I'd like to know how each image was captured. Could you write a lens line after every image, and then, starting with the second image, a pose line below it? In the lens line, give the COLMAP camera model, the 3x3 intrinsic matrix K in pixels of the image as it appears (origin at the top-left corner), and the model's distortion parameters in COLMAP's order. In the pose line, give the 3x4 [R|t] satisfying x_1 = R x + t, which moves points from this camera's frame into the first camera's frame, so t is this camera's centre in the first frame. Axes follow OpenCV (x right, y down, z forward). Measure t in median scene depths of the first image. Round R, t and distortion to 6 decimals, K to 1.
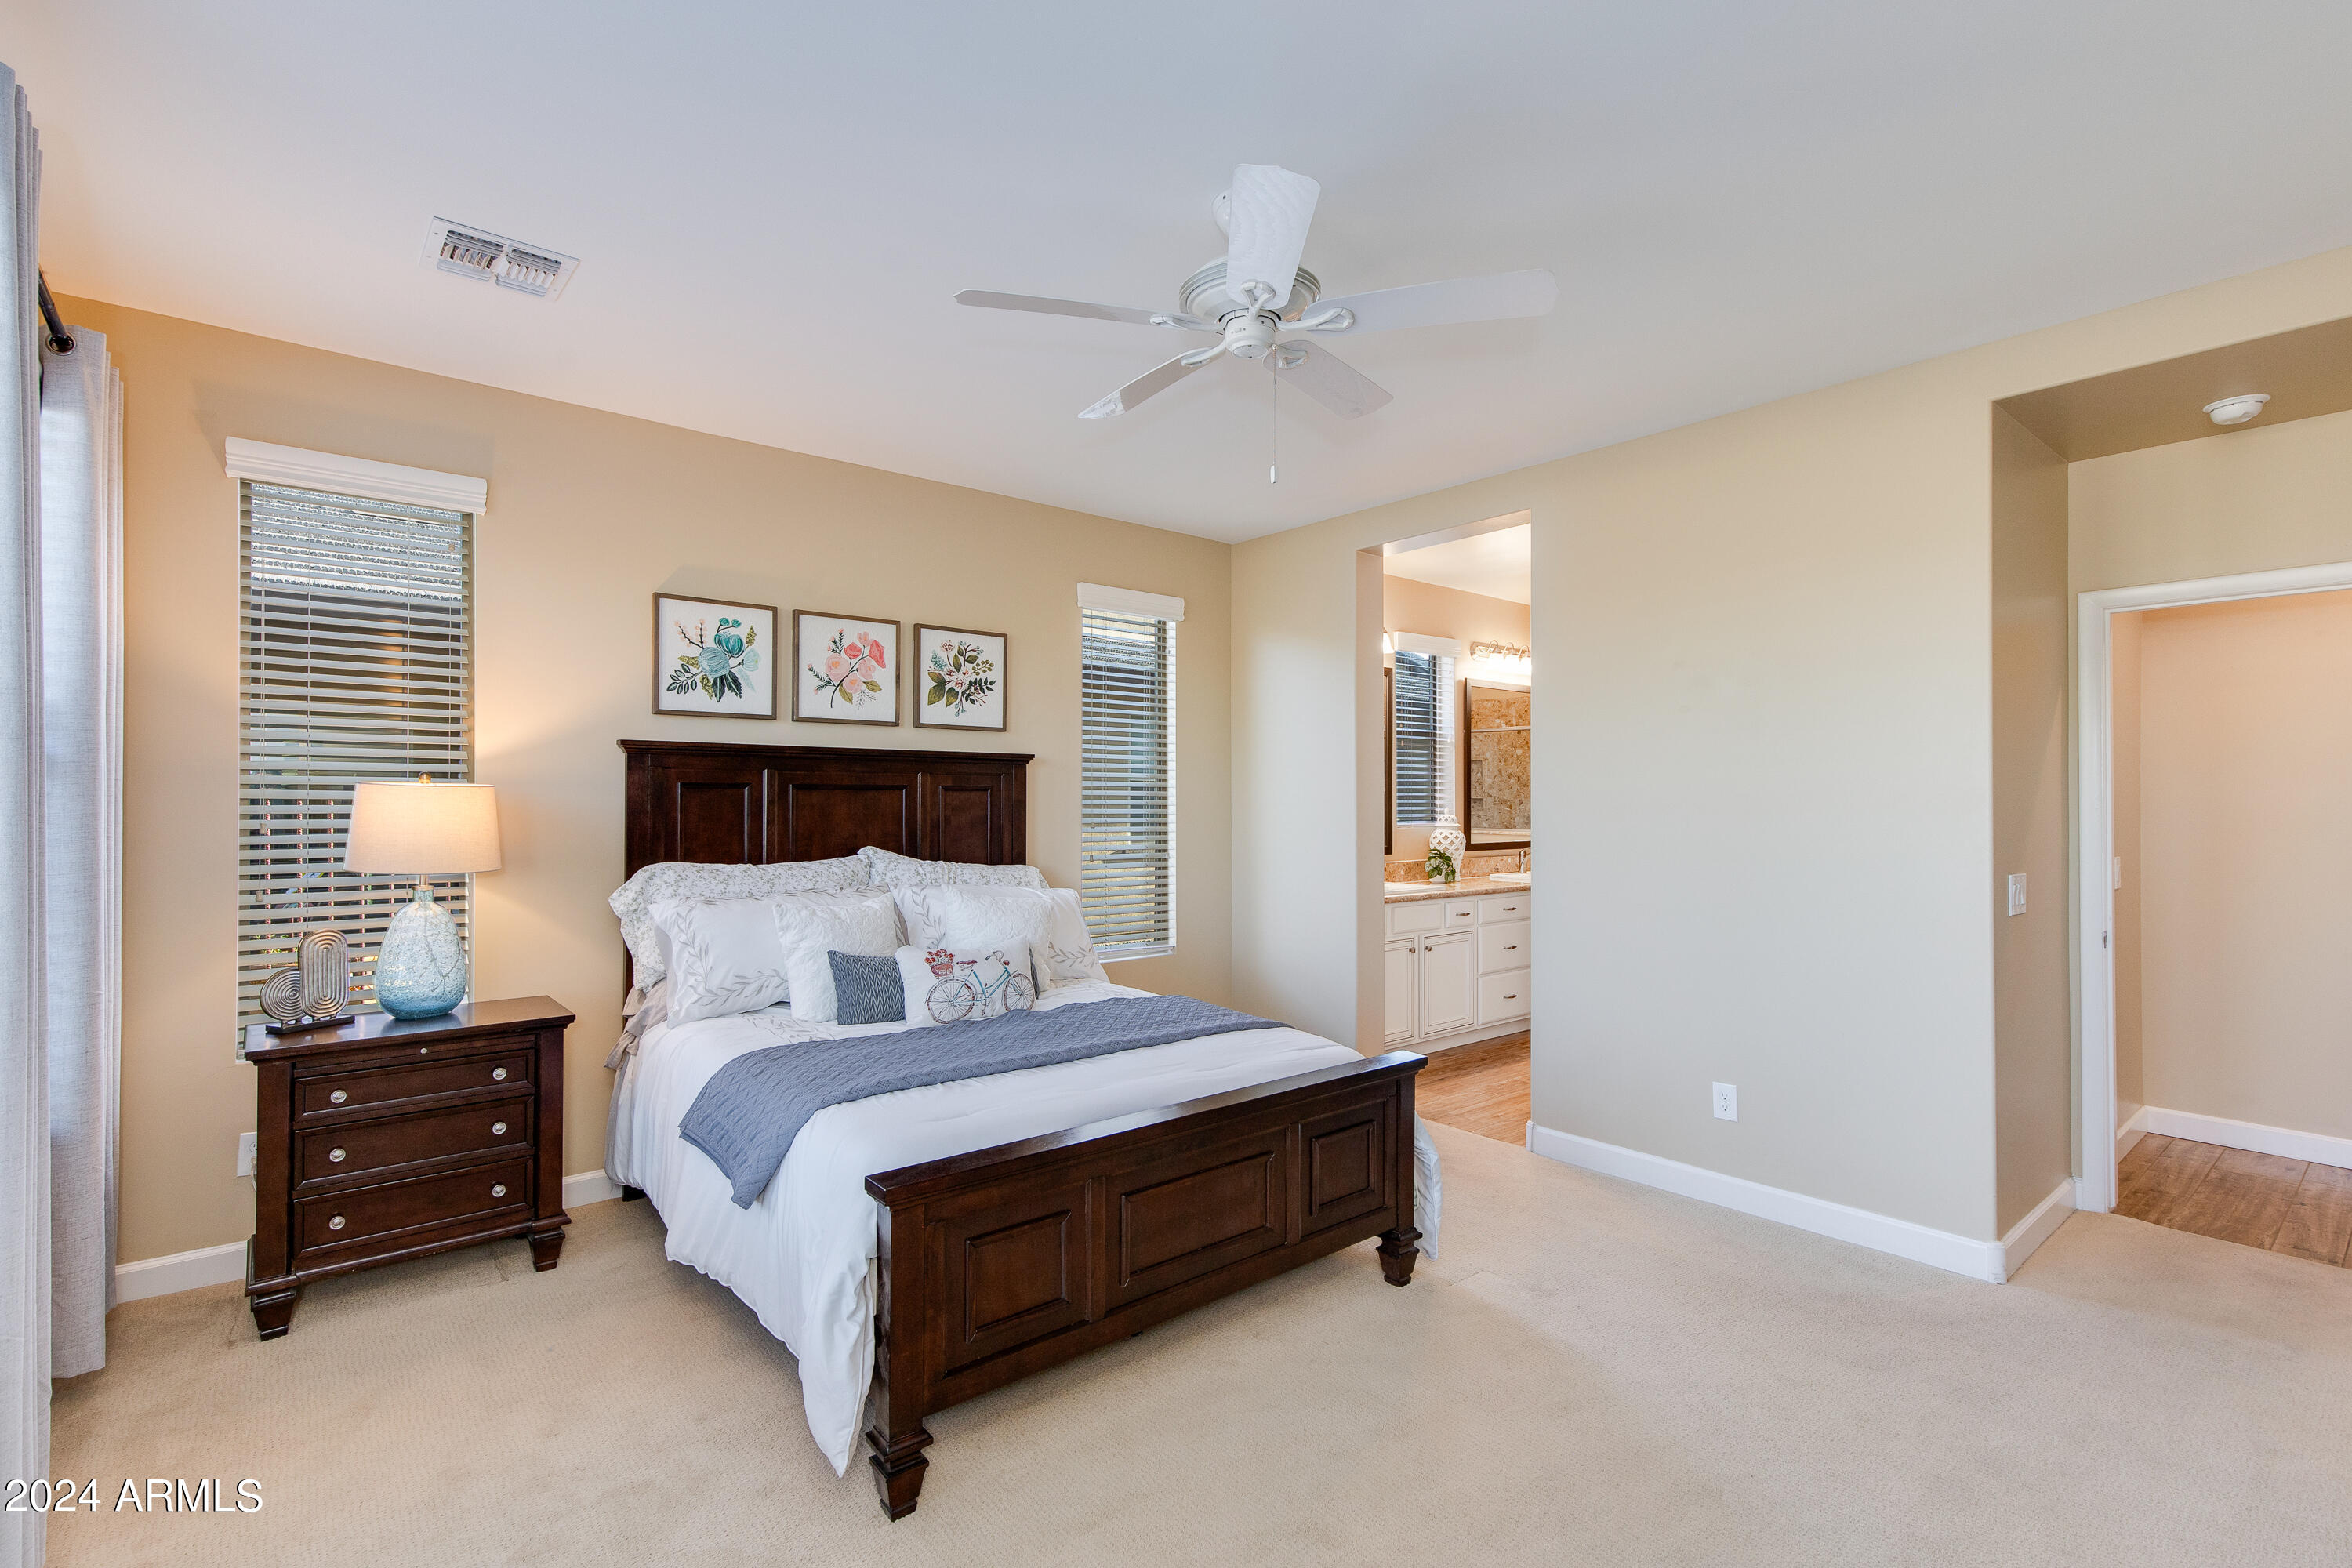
lens RADIAL K [[1053.8, 0, 1188.0], [0, 1053.8, 786.0], [0, 0, 1]] dist [0.000855, -0.001567]
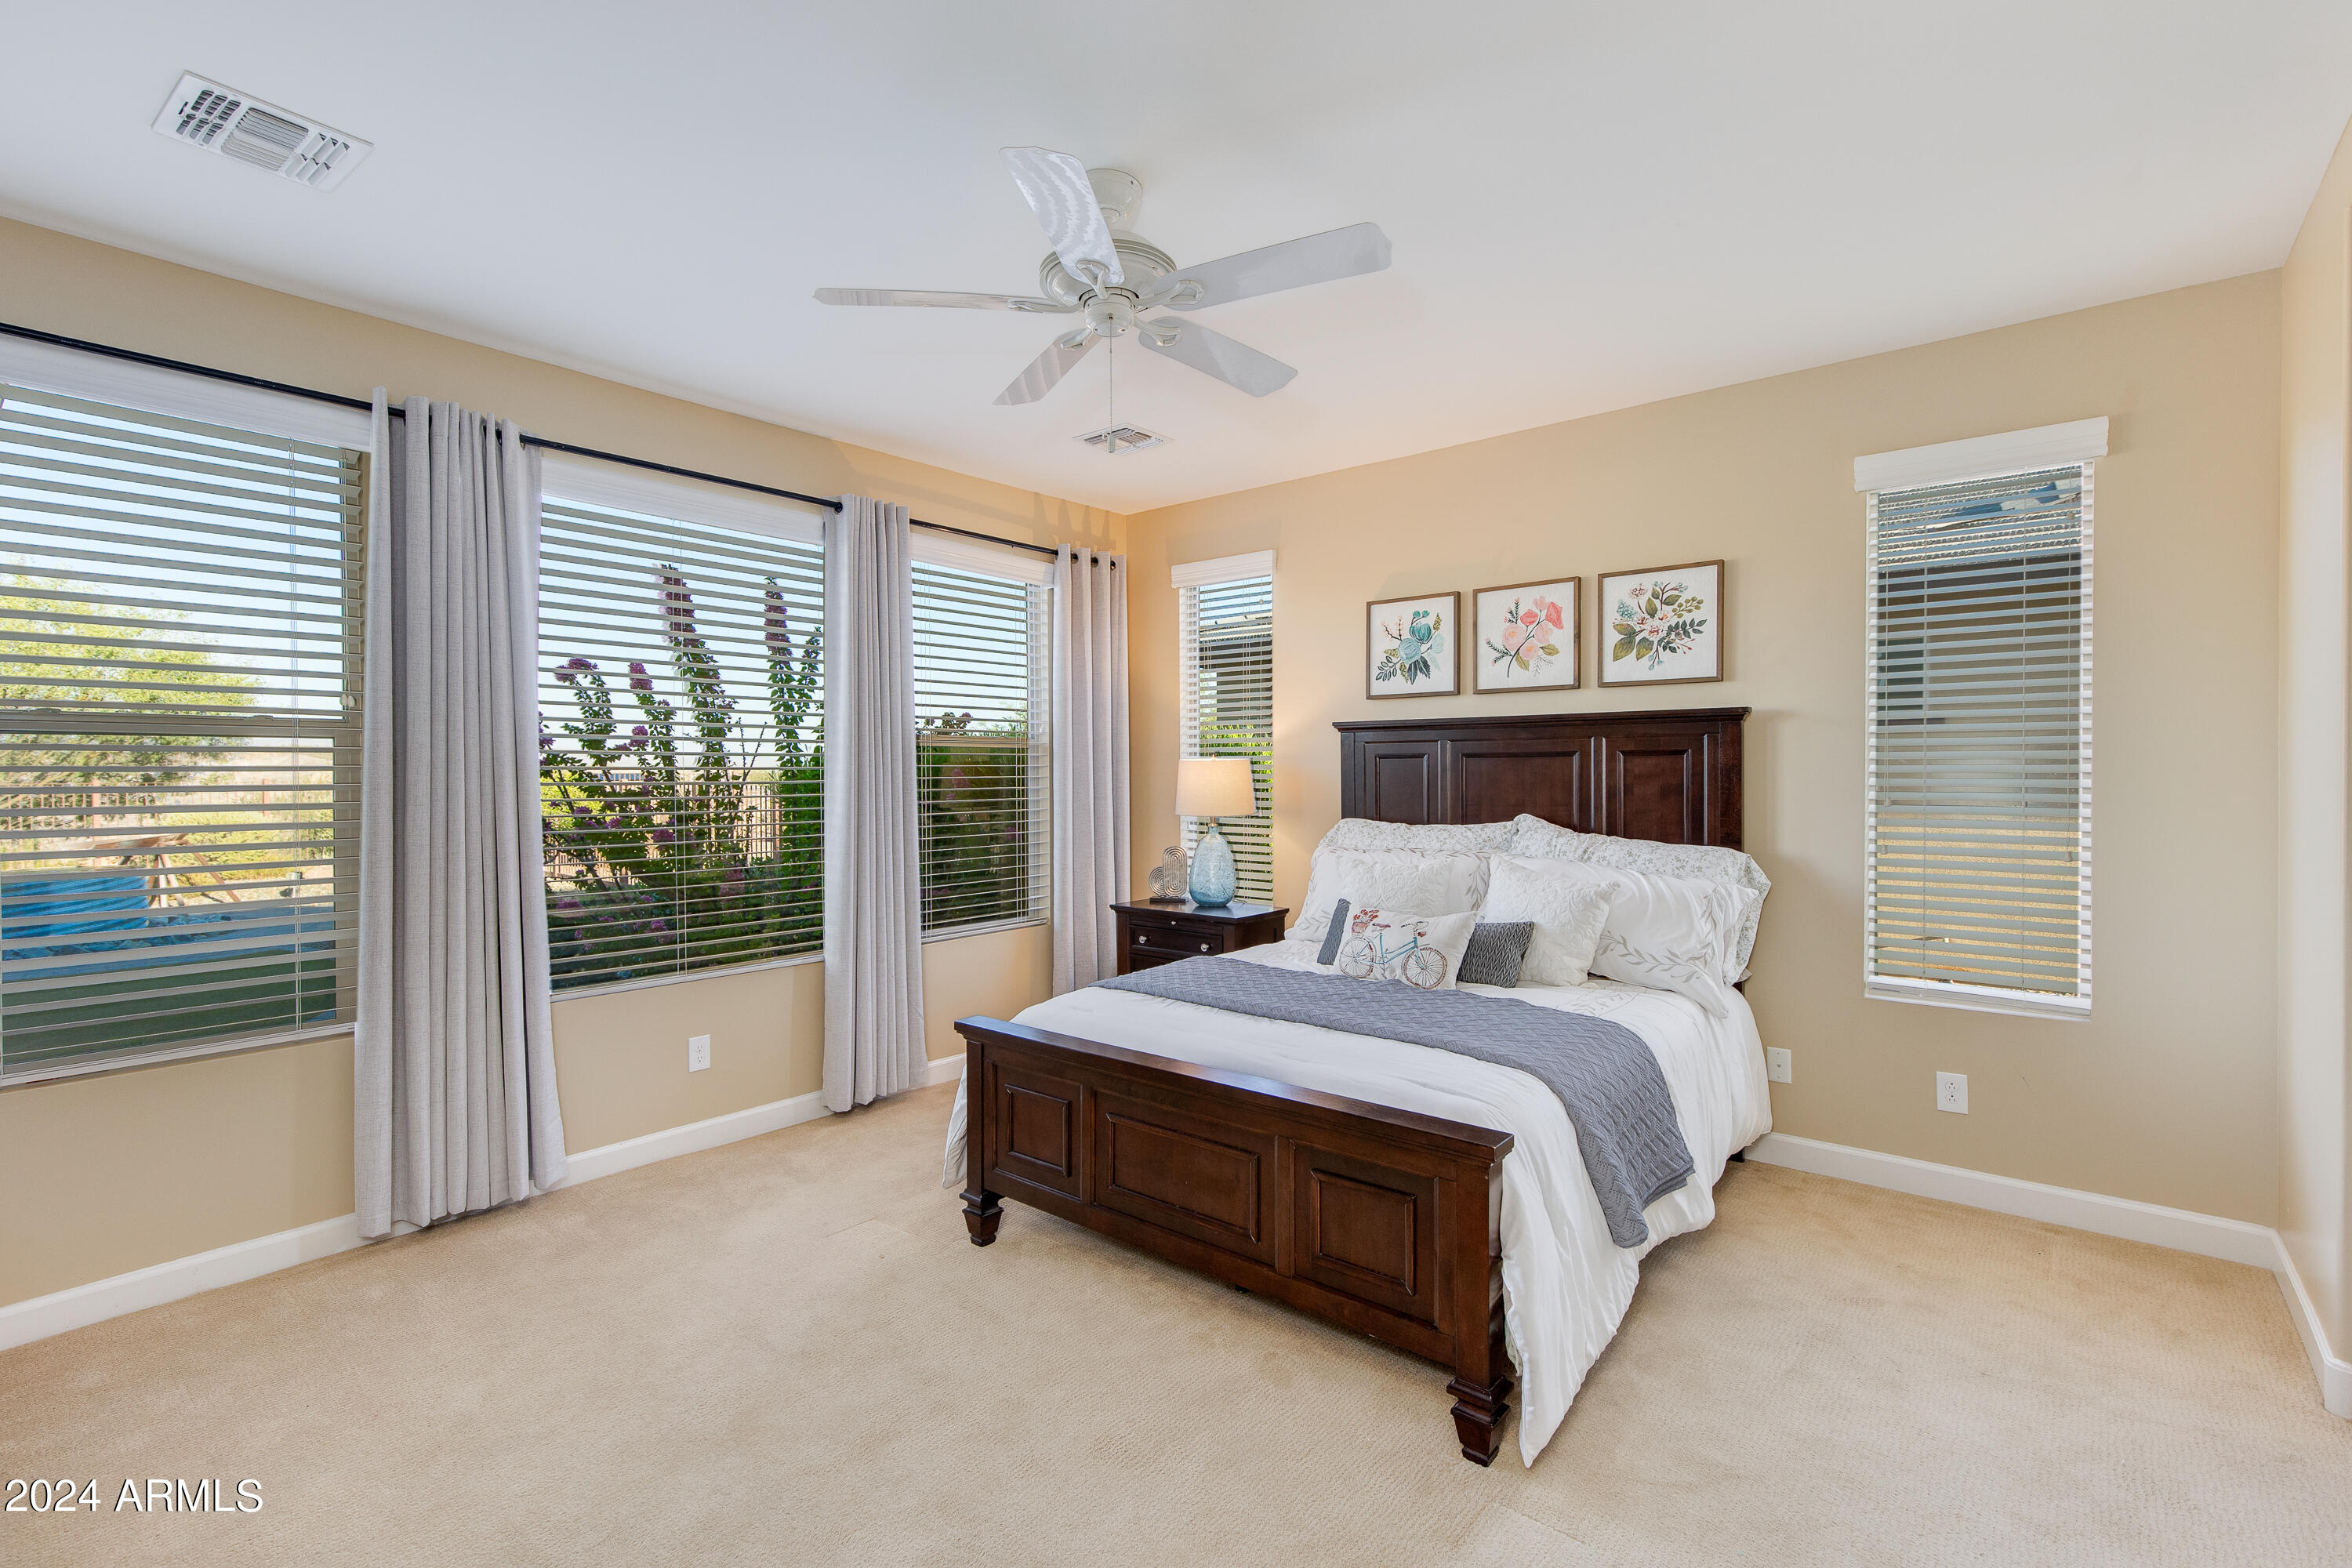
lens RADIAL K [[1053.8, 0, 1161.9], [0, 1053.8, 781.1], [0, 0, 1]] dist [0.000855, -0.001567]
pose [[0.175742, 0.007455, -0.984408, 0.608760], [0.020213, 0.999733, 0.011179, 0.008370], [0.984229, -0.021862, 0.175544, 0.481782]]
